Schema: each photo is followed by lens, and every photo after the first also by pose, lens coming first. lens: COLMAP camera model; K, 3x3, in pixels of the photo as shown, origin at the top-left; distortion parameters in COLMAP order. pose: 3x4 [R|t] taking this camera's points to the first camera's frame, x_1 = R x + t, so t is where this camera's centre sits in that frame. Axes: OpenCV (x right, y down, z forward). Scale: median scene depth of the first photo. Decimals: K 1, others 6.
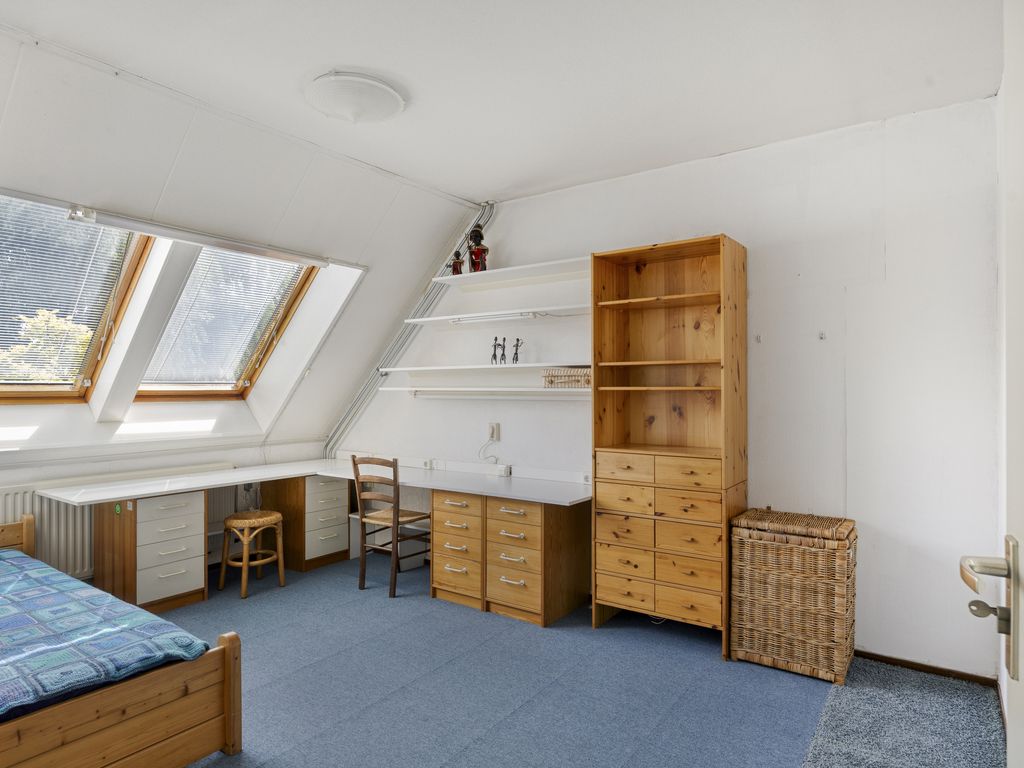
lens RADIAL K [[614.5, 0, 526.2], [0, 614.5, 380.8], [0, 0, 1]] dist [-0.003880, 0.000240]
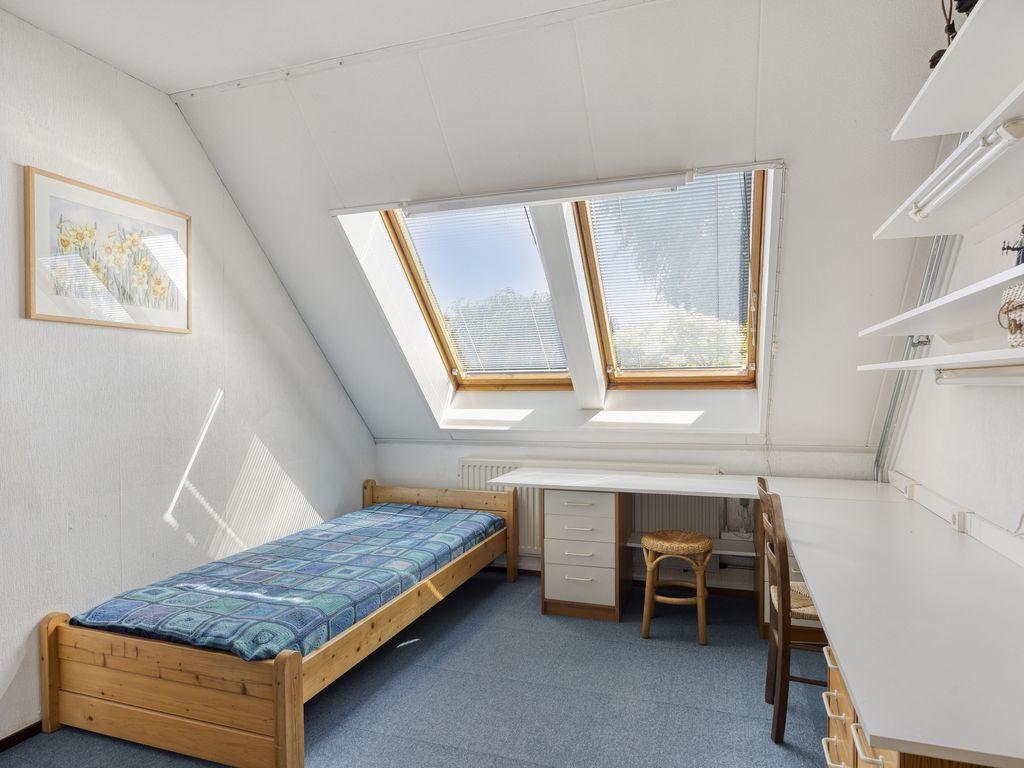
lens RADIAL K [[614.5, 0, 526.2], [0, 614.5, 380.8], [0, 0, 1]] dist [-0.003880, 0.000240]
pose [[0.271211, -0.007793, -0.962488, 0.295316], [0.019805, 0.999801, -0.002514, 0.024609], [0.962316, -0.018380, 0.271311, 0.722619]]
